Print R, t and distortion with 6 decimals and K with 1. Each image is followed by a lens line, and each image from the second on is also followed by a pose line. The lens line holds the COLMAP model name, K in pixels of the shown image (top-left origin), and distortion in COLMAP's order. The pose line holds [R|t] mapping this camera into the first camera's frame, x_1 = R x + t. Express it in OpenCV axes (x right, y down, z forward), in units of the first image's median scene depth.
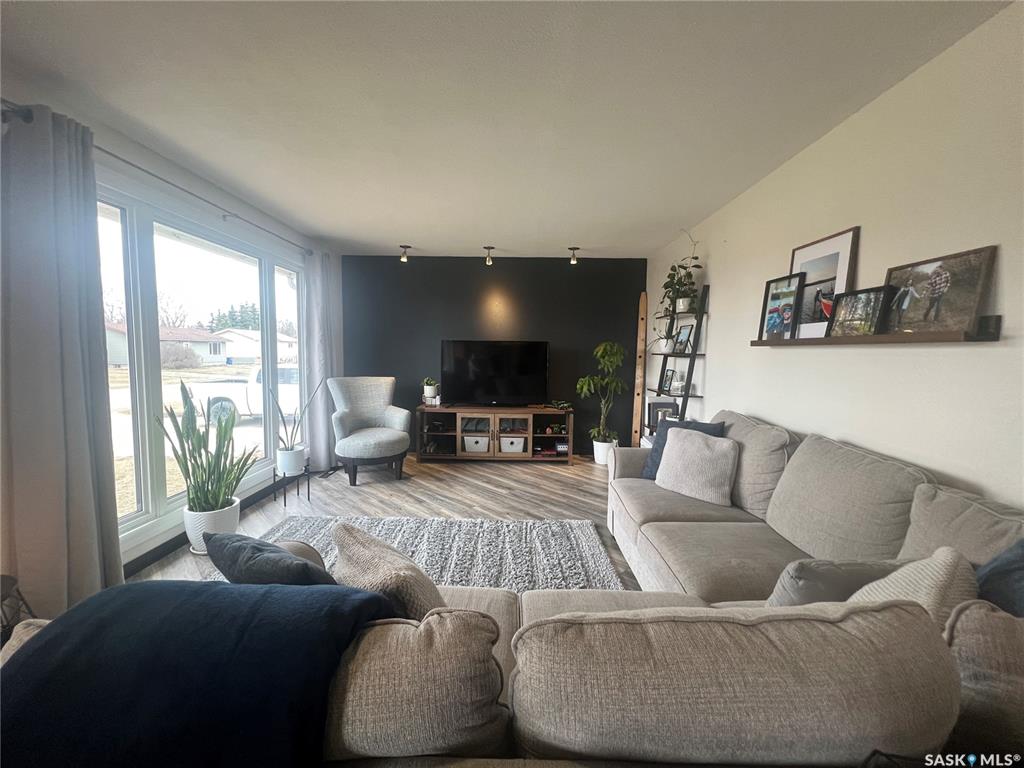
lens RADIAL K [[408.4, 0, 511.3], [0, 408.4, 382.2], [0, 0, 1]] dist [-0.002183, 0.000215]
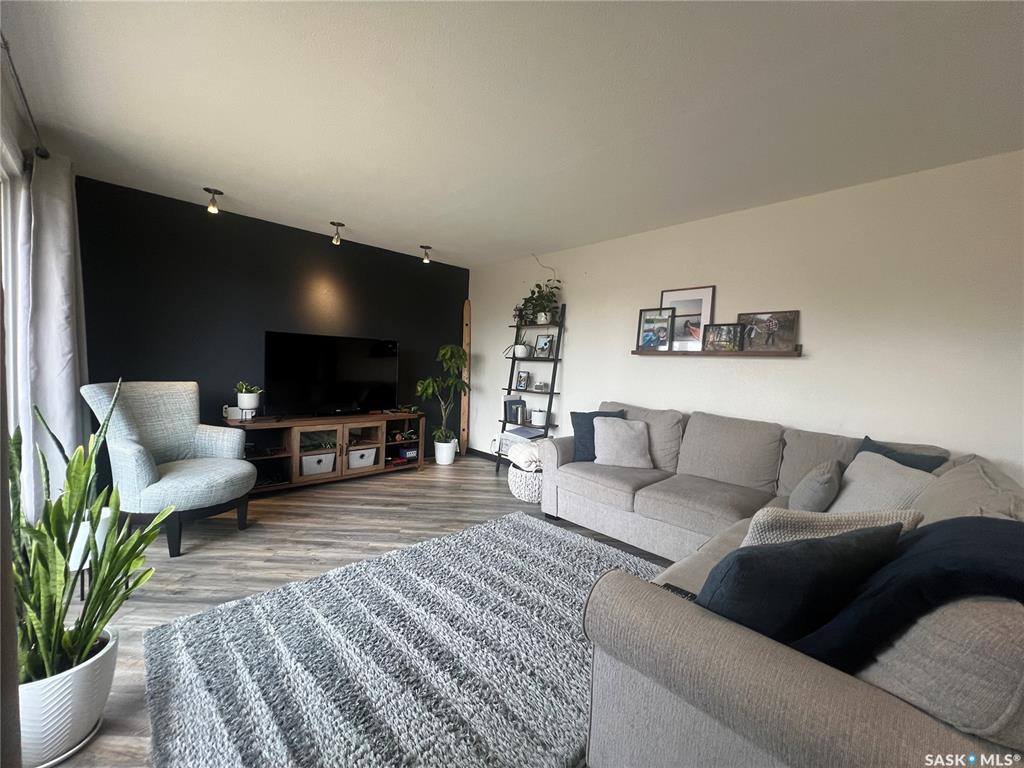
lens RADIAL K [[408.4, 0, 511.3], [0, 408.4, 382.2], [0, 0, 1]] dist [-0.002183, 0.000215]
pose [[0.713367, -0.015471, 0.700620, -0.423736], [0.021124, 0.999777, 0.000568, -0.001599], [-0.700473, 0.014395, 0.713534, 0.180194]]
